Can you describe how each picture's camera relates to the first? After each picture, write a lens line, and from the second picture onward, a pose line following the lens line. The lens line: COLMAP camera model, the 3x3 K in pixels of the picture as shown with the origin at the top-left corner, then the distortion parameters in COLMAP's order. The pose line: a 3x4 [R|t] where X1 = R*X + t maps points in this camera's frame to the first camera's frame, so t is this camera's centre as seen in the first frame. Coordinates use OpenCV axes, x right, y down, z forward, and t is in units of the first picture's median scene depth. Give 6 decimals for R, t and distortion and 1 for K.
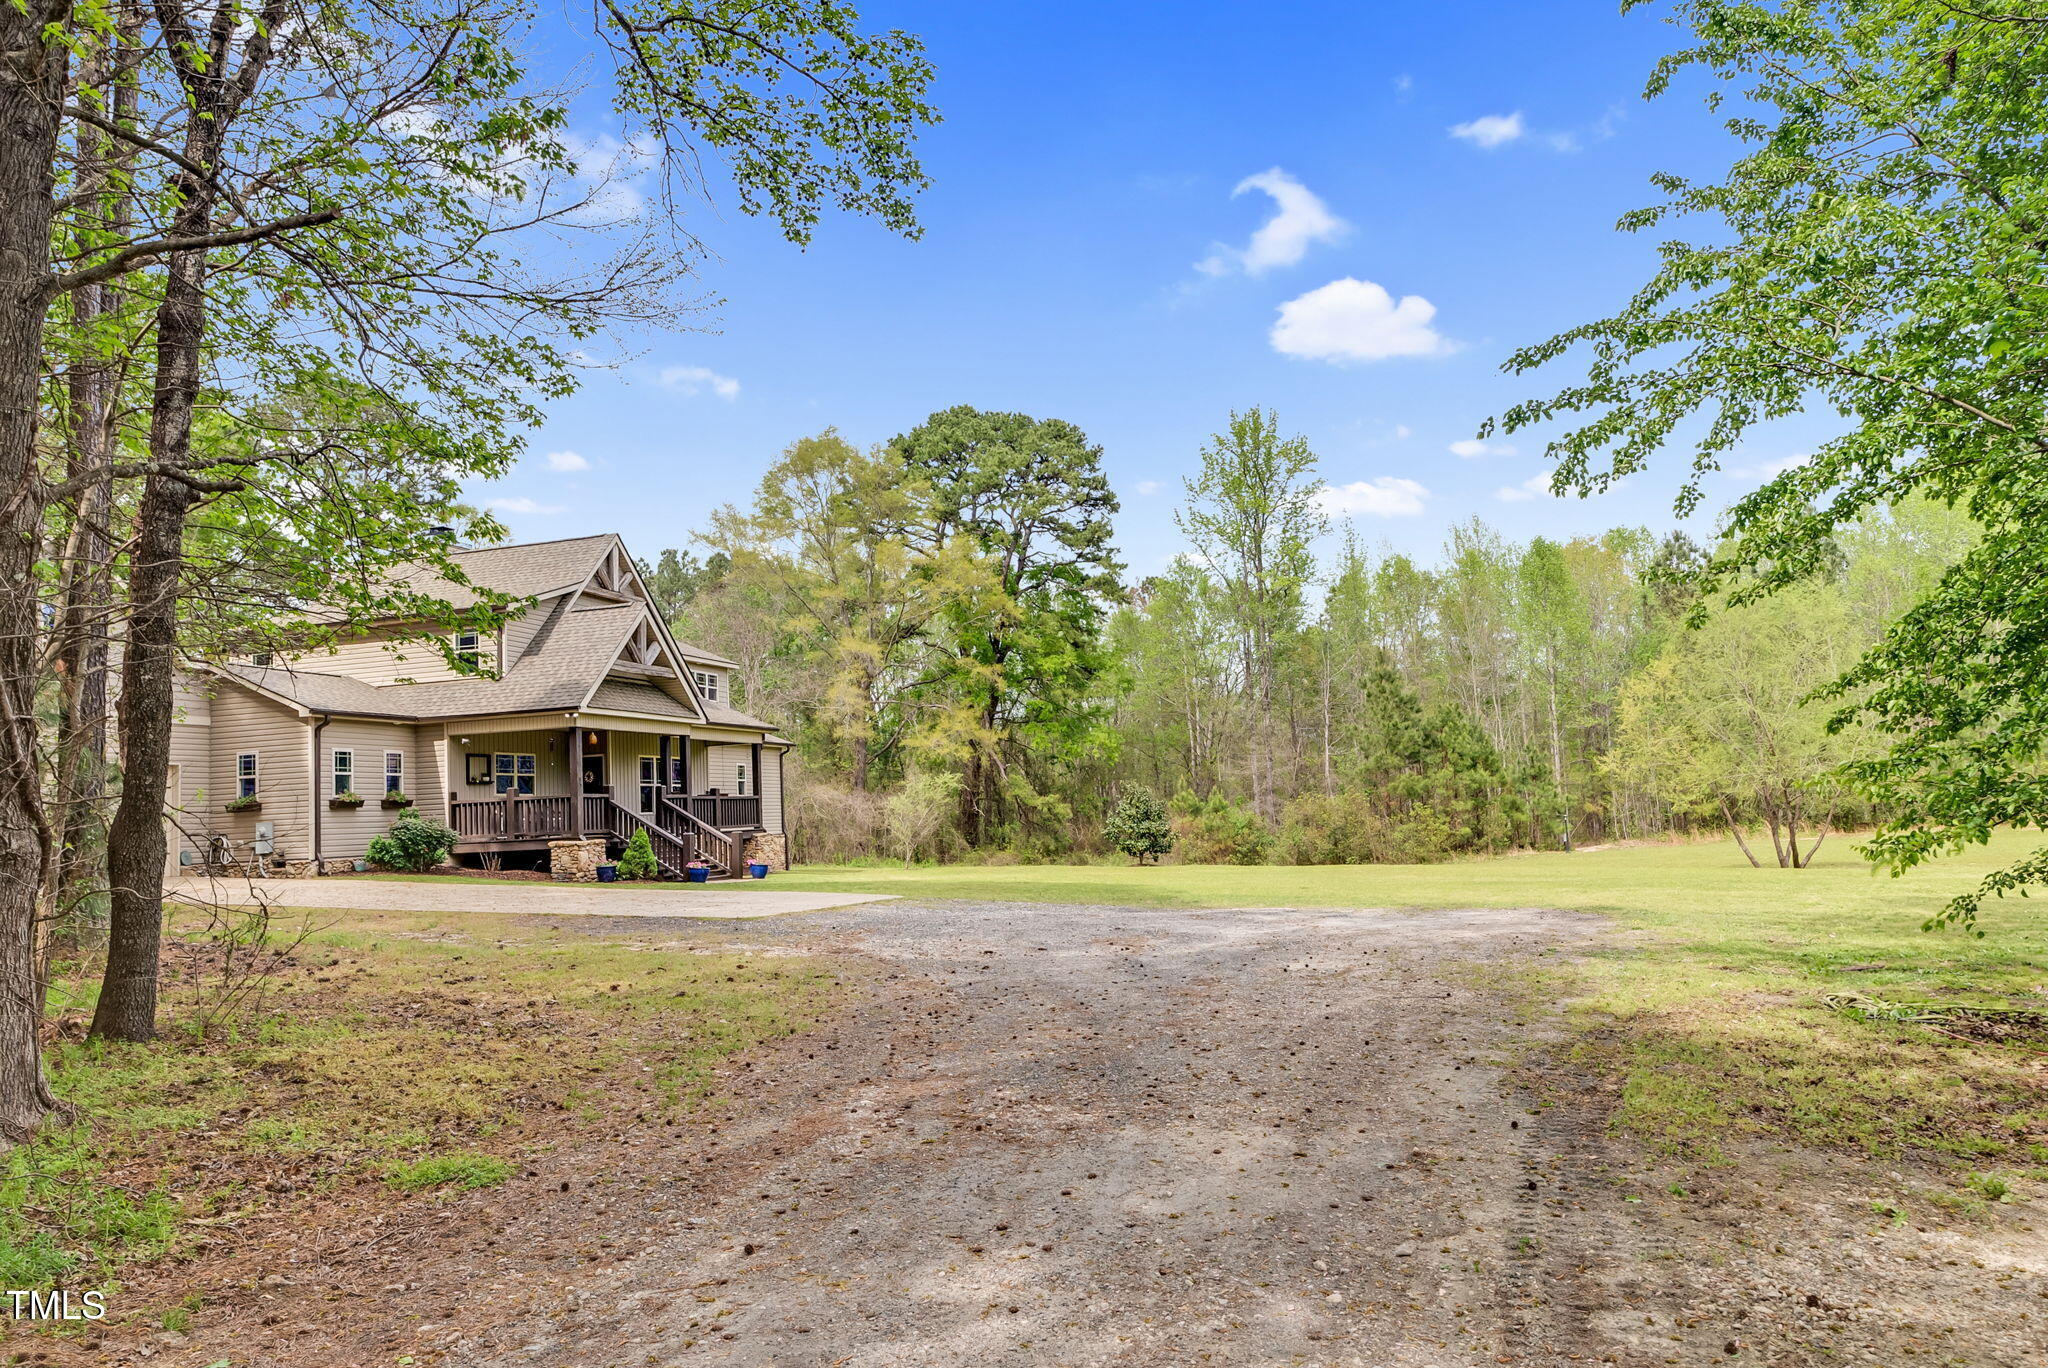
lens RADIAL K [[1426.8, 0, 1024.0], [0, 1426.8, 684.0], [0, 0, 1]] dist [0.002120, -0.000372]
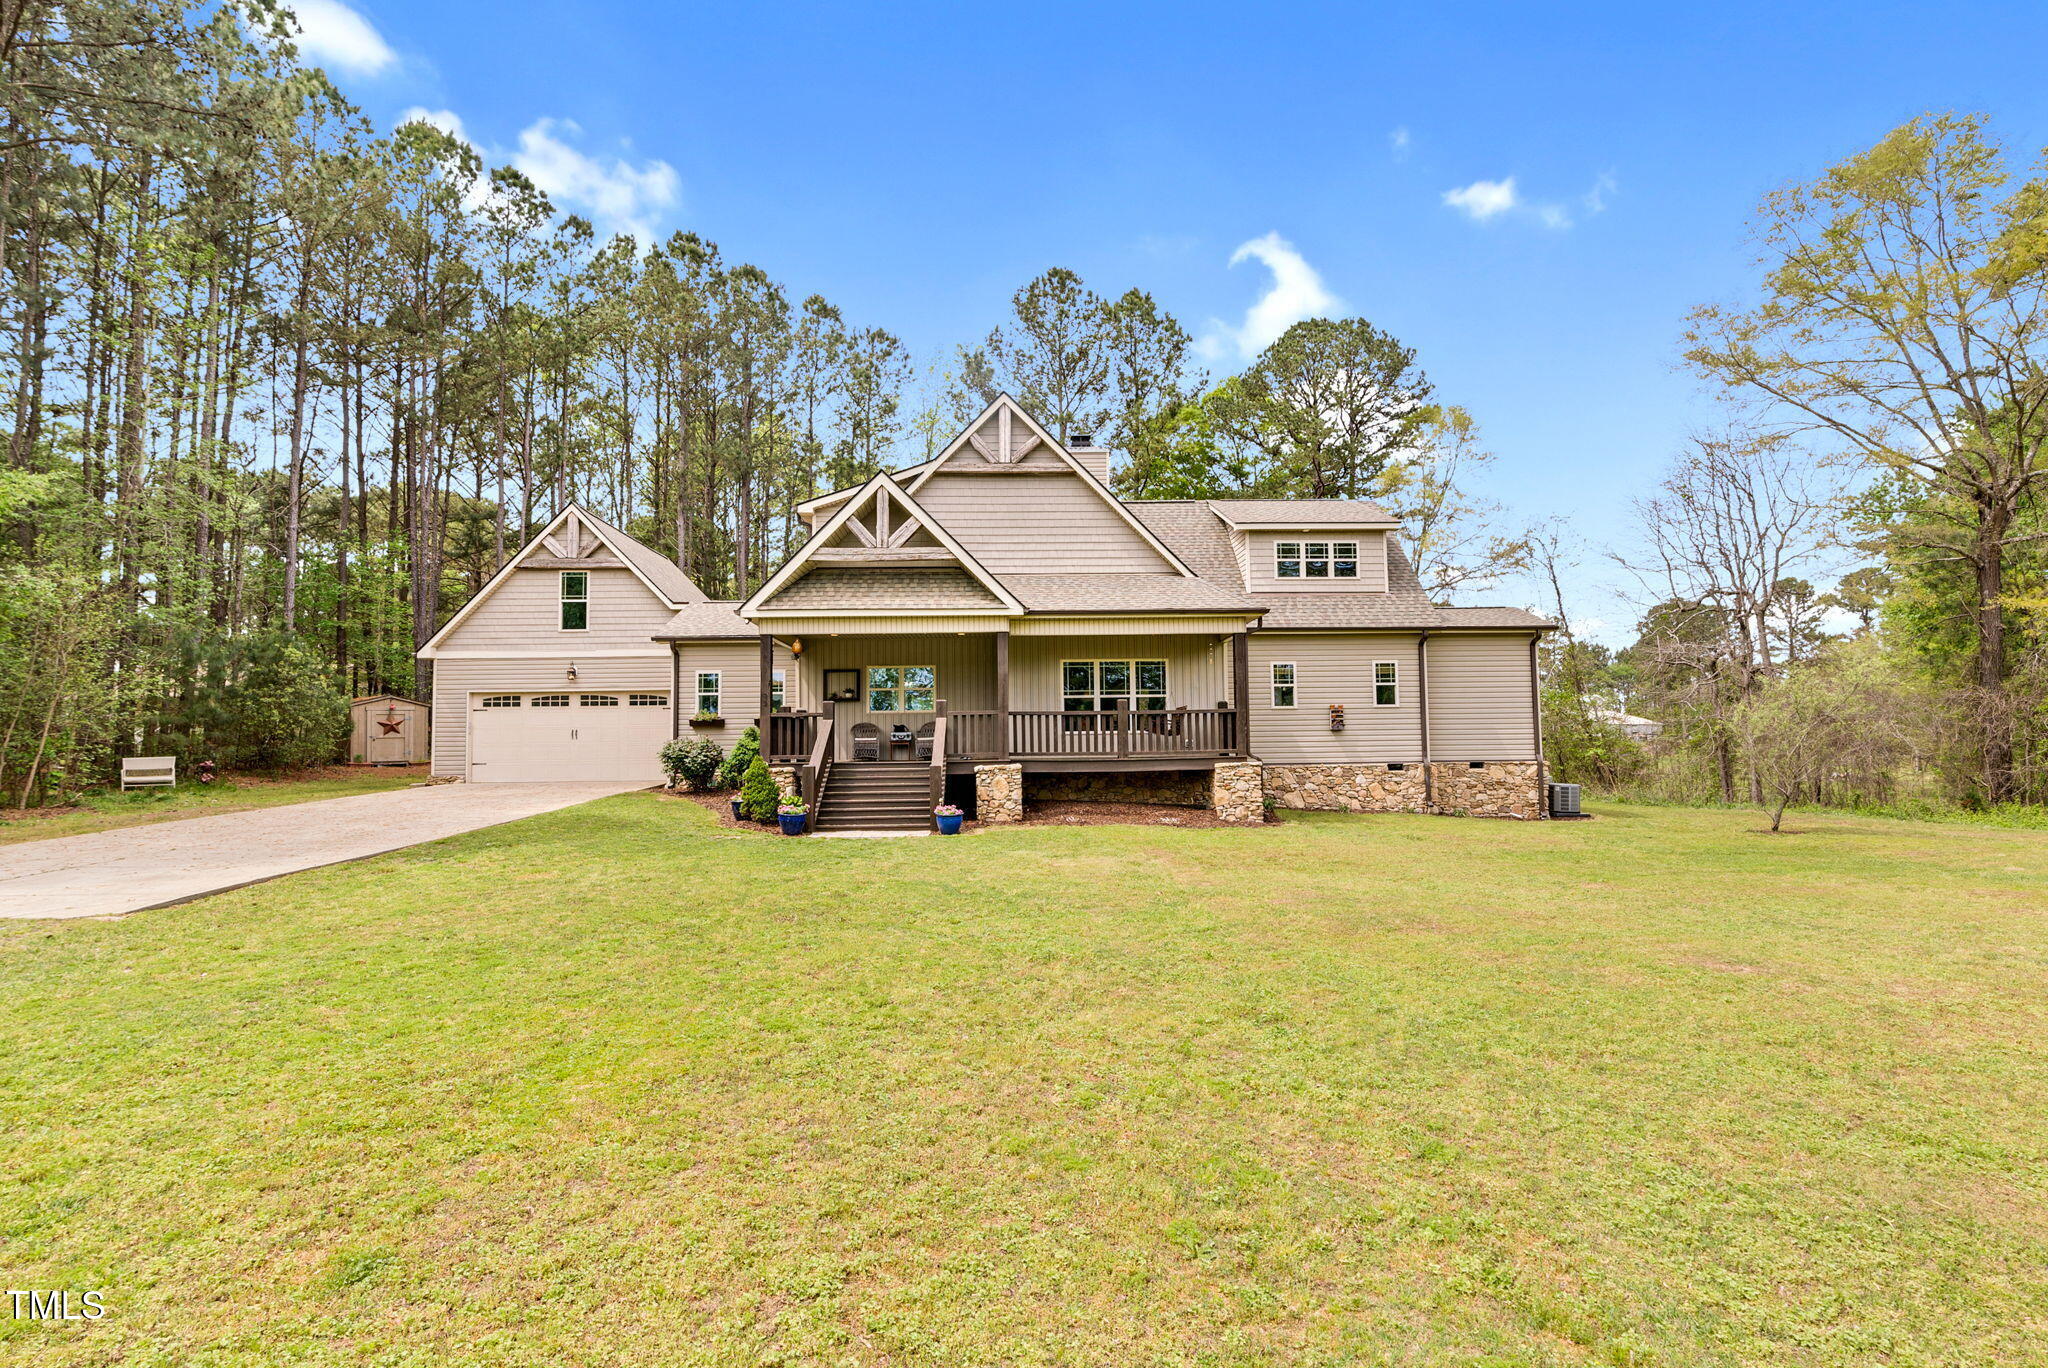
lens RADIAL K [[1038.8, 0, 1024.0], [0, 1038.8, 684.0], [0, 0, 1]] dist [-0.008471, 0.001003]
pose [[0.350025, -0.023526, -0.936445, 0.302966], [0.087097, 0.996171, 0.007529, 0.064278], [0.932683, -0.084197, 0.350734, 0.872707]]
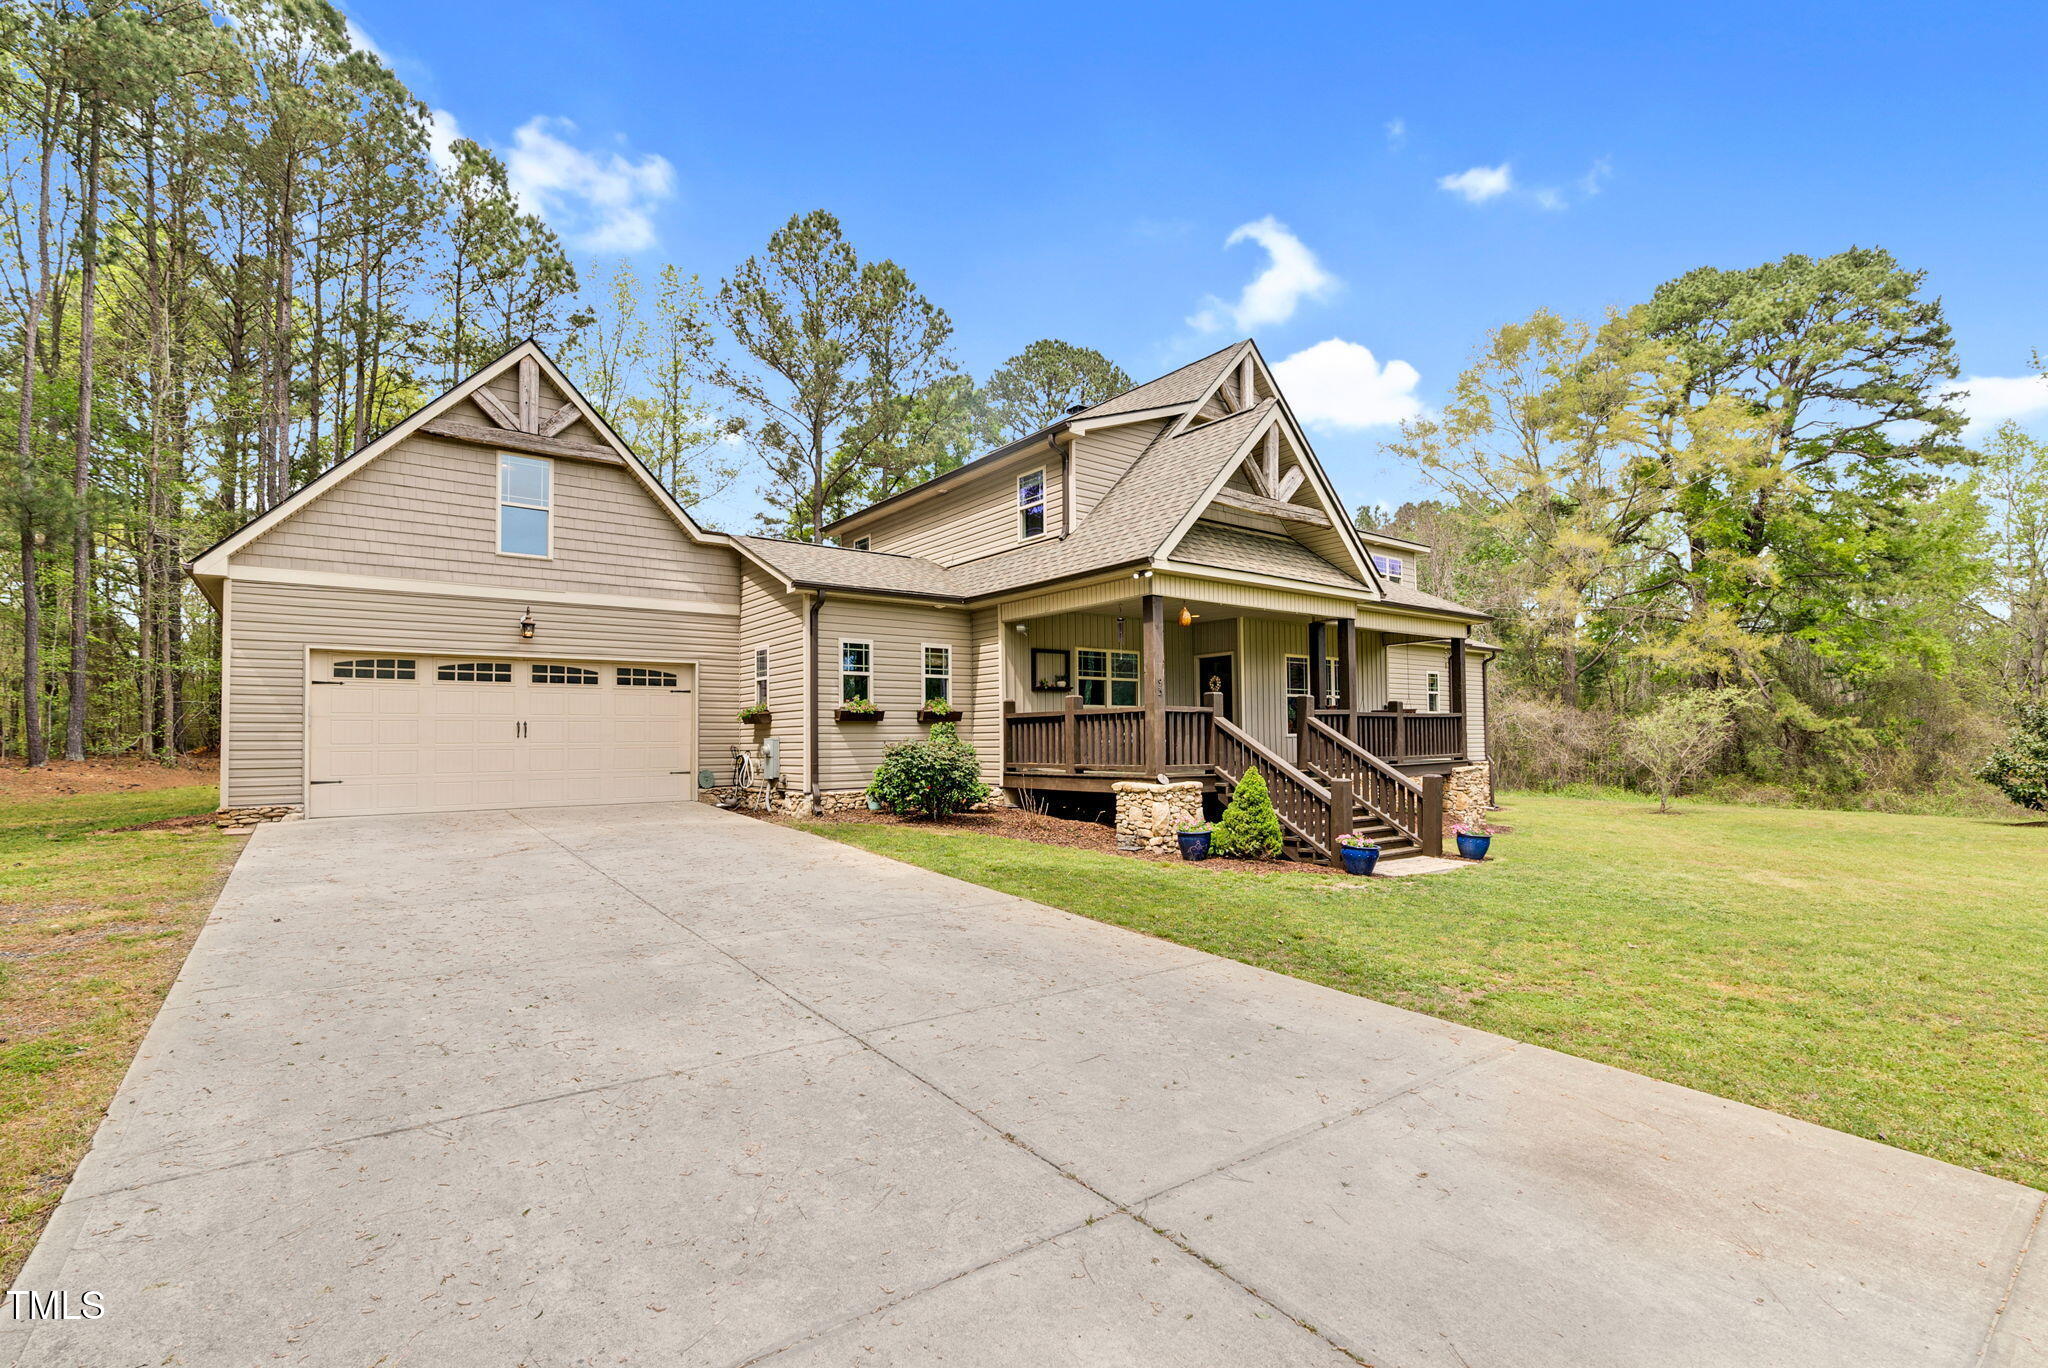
lens RADIAL K [[952.7, 0, 1032.7], [0, 952.7, 714.5], [0, 0, 1]] dist [0.001232, 0.000237]
pose [[0.834019, 0.018701, -0.551419, -0.124333], [0.027596, 0.996761, 0.075544, 0.045366], [0.551046, -0.078222, 0.830801, 0.593969]]
